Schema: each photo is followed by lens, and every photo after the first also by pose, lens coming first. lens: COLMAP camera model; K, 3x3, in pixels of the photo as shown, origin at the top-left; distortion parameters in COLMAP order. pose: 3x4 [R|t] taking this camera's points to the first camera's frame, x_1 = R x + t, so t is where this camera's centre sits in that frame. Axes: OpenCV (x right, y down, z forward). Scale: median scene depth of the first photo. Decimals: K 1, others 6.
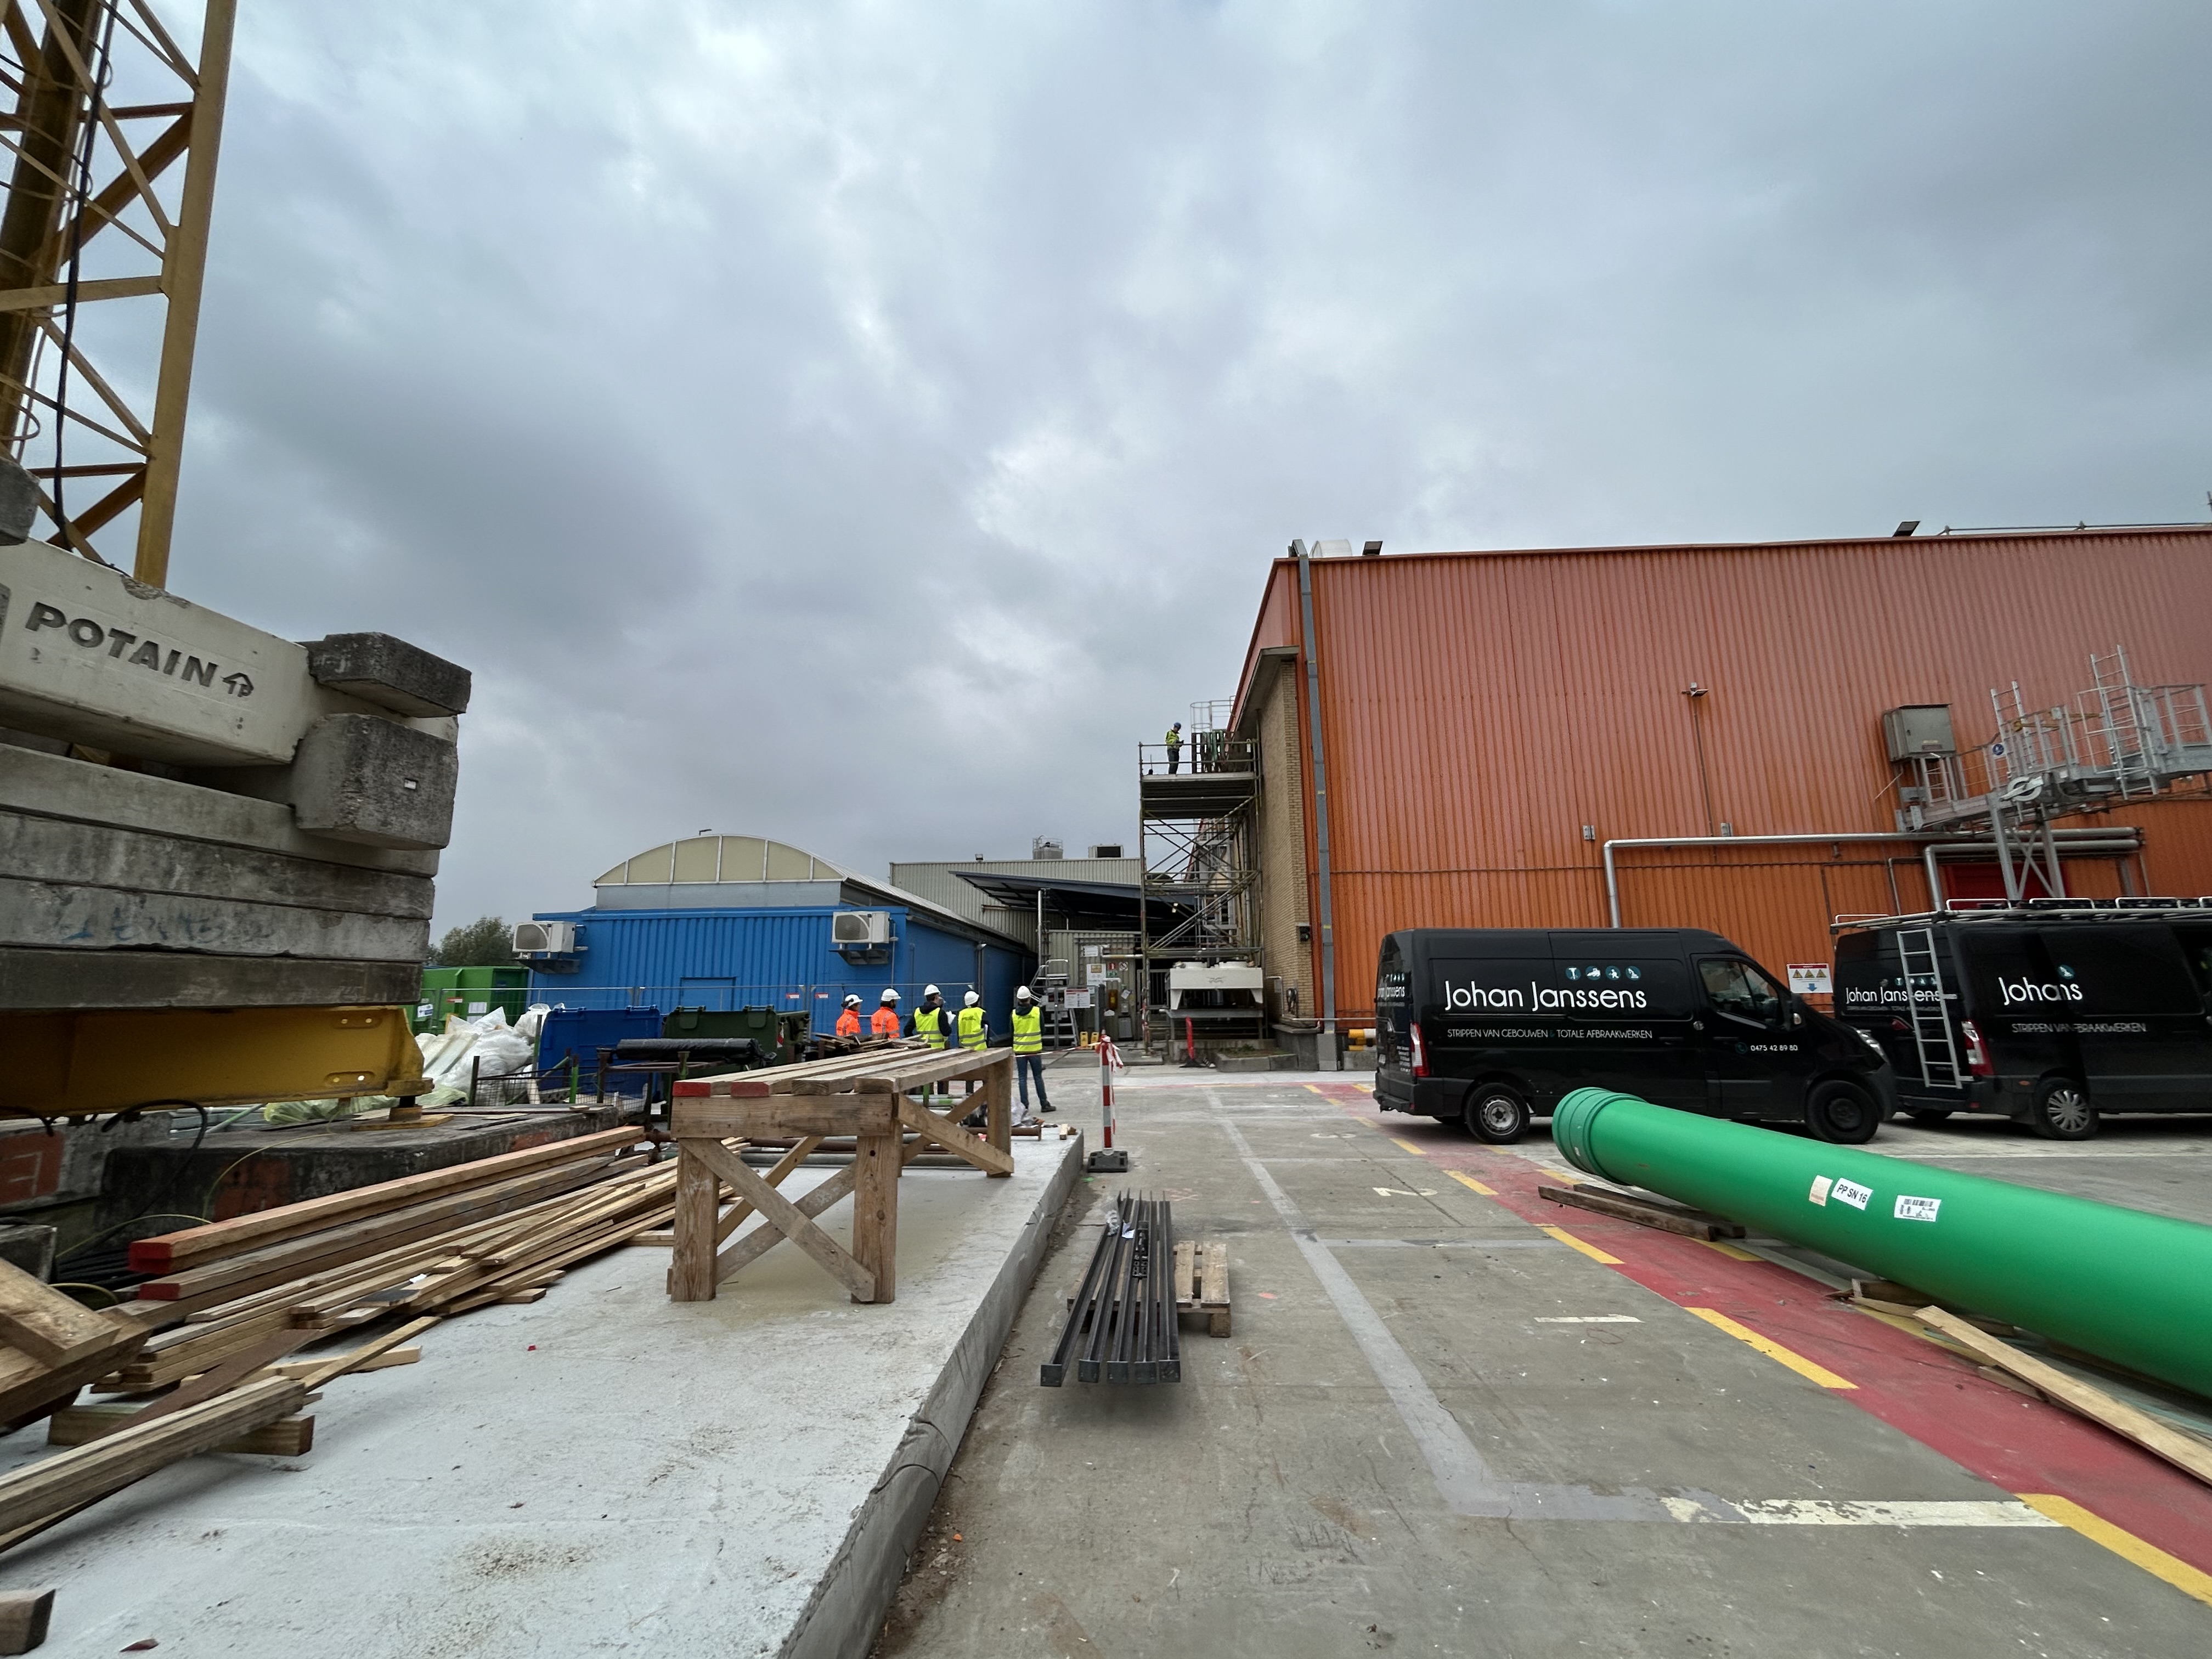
lens RADIAL K [[895.7, 0, 1105.0], [0, 895.7, 827.3], [0, 0, 1]] dist [-0.001769, 0.000708]
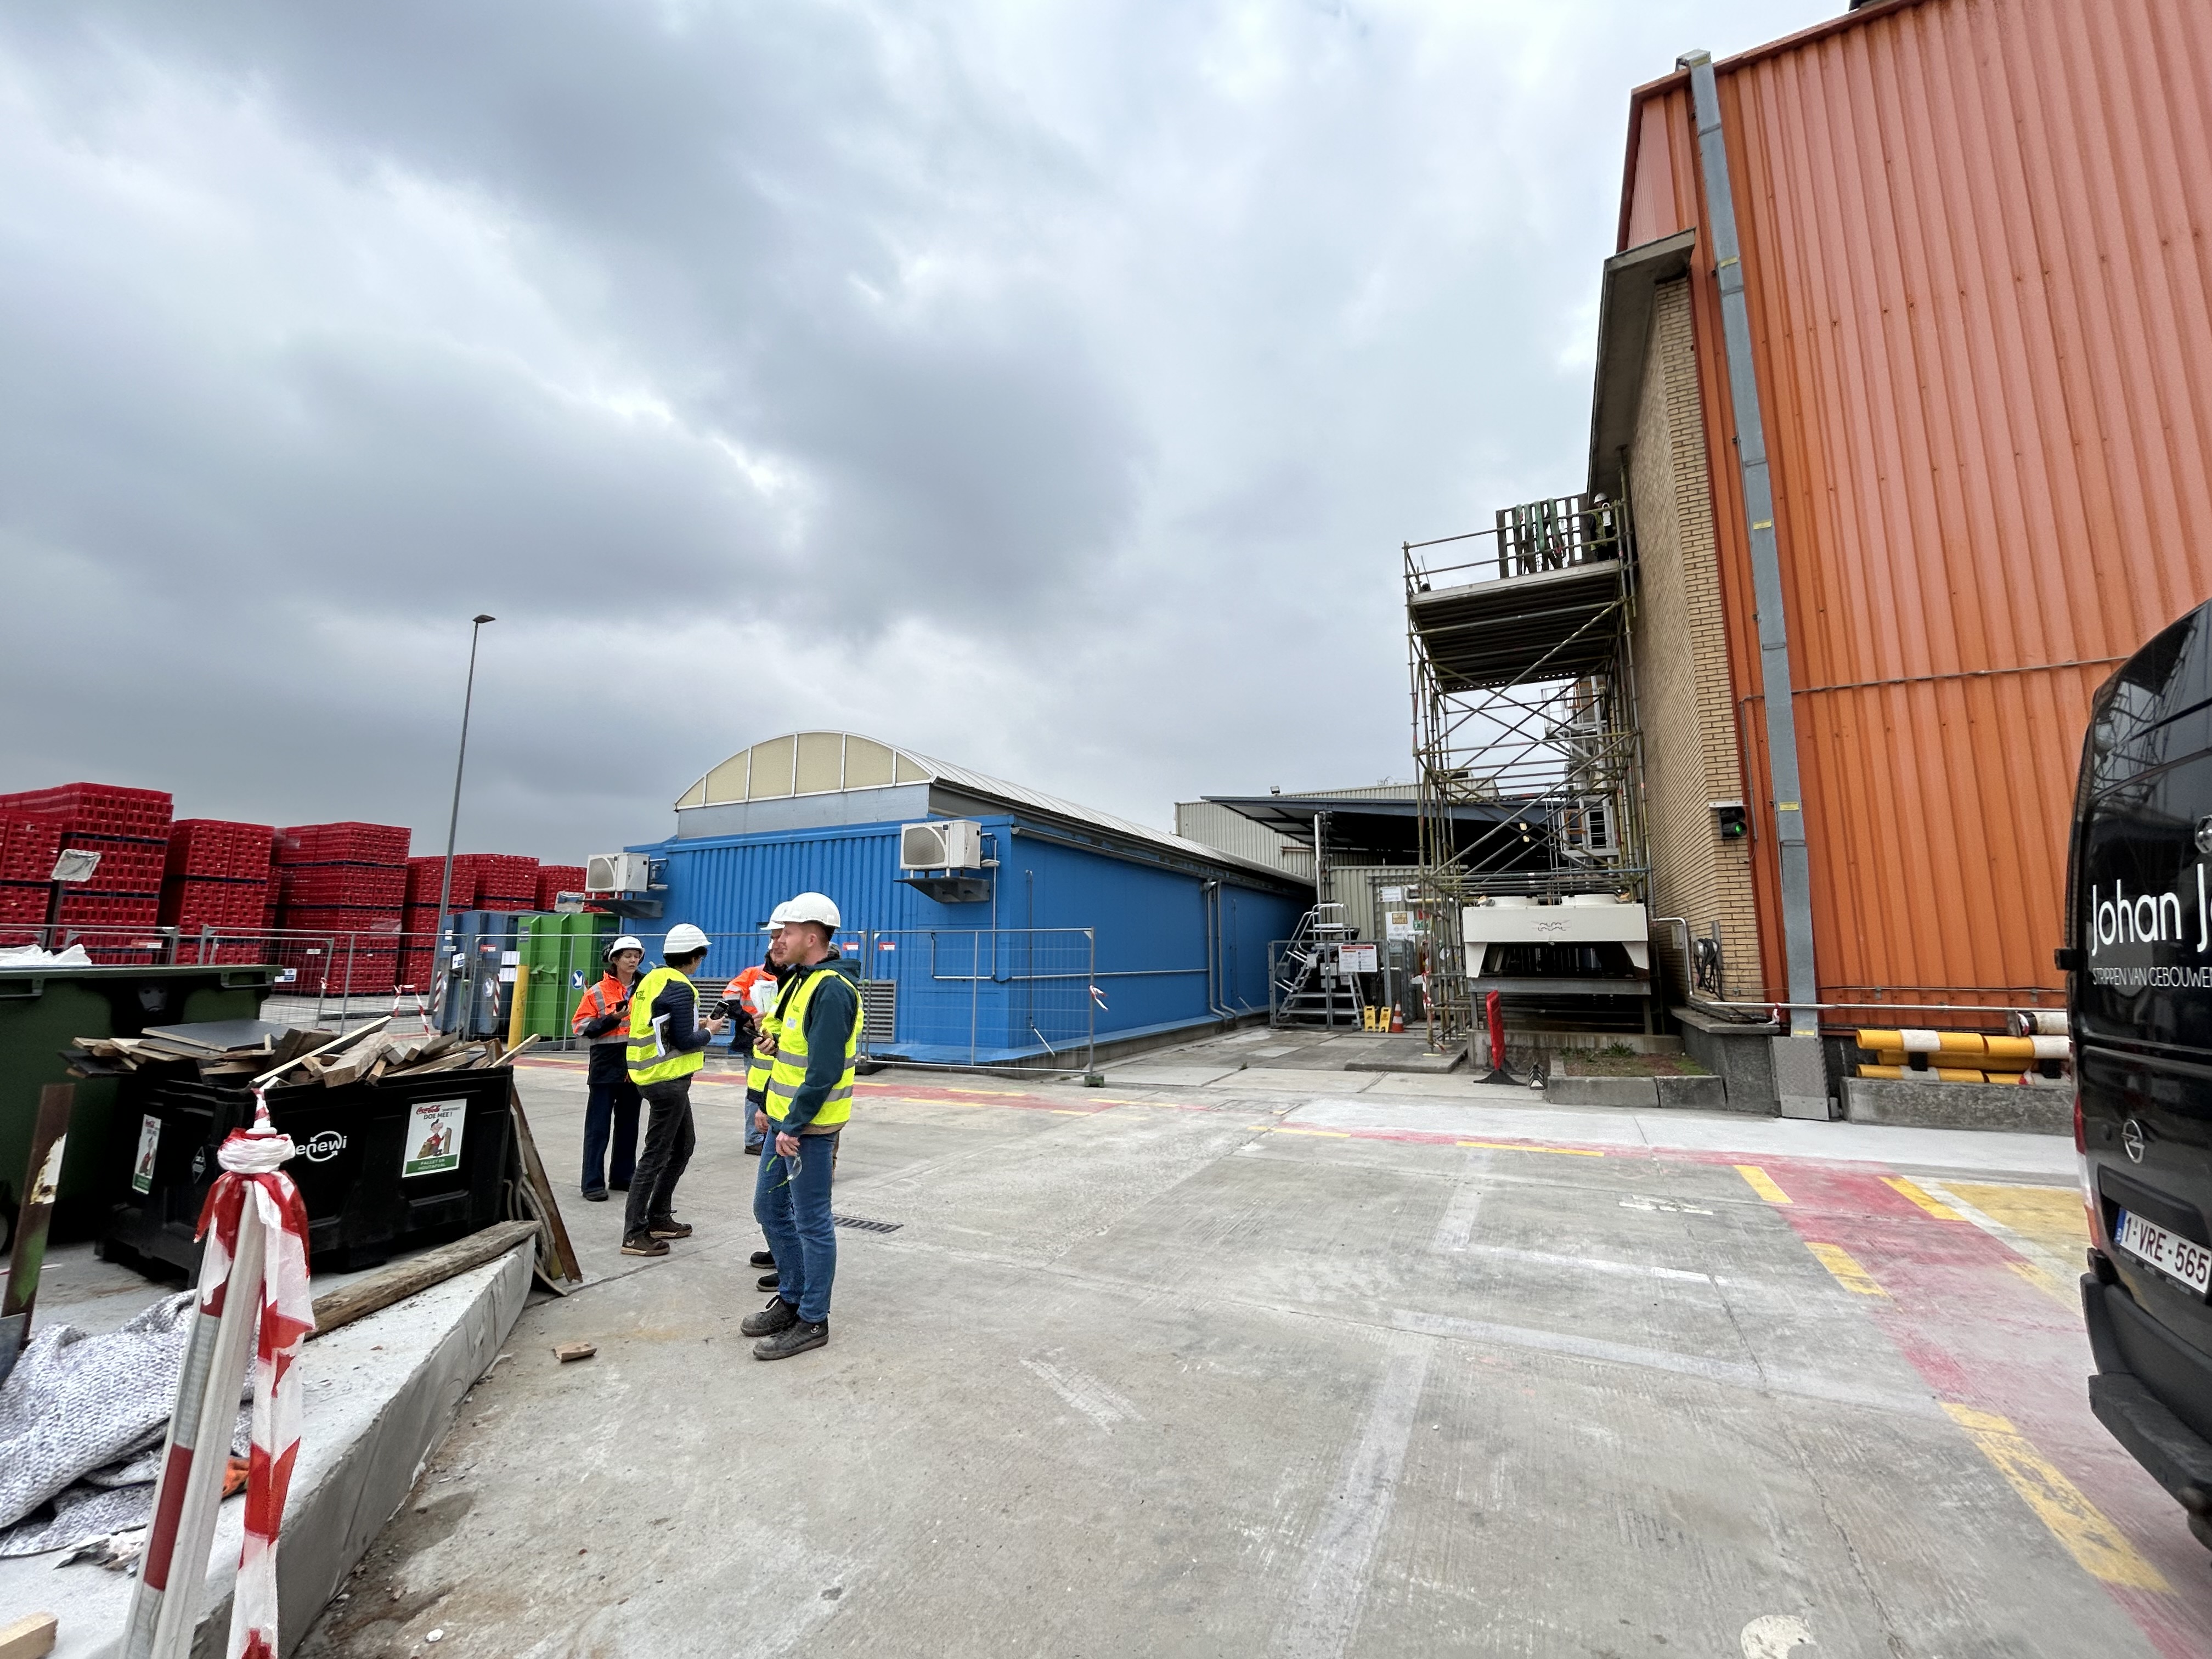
lens RADIAL K [[895.7, 0, 1105.0], [0, 895.7, 827.3], [0, 0, 1]] dist [-0.001769, 0.000708]
pose [[0.916829, -0.045573, -0.396671, 0.099904], [0.062081, 0.997653, 0.028870, 0.081003], [0.394424, -0.051095, 0.917507, 0.408505]]
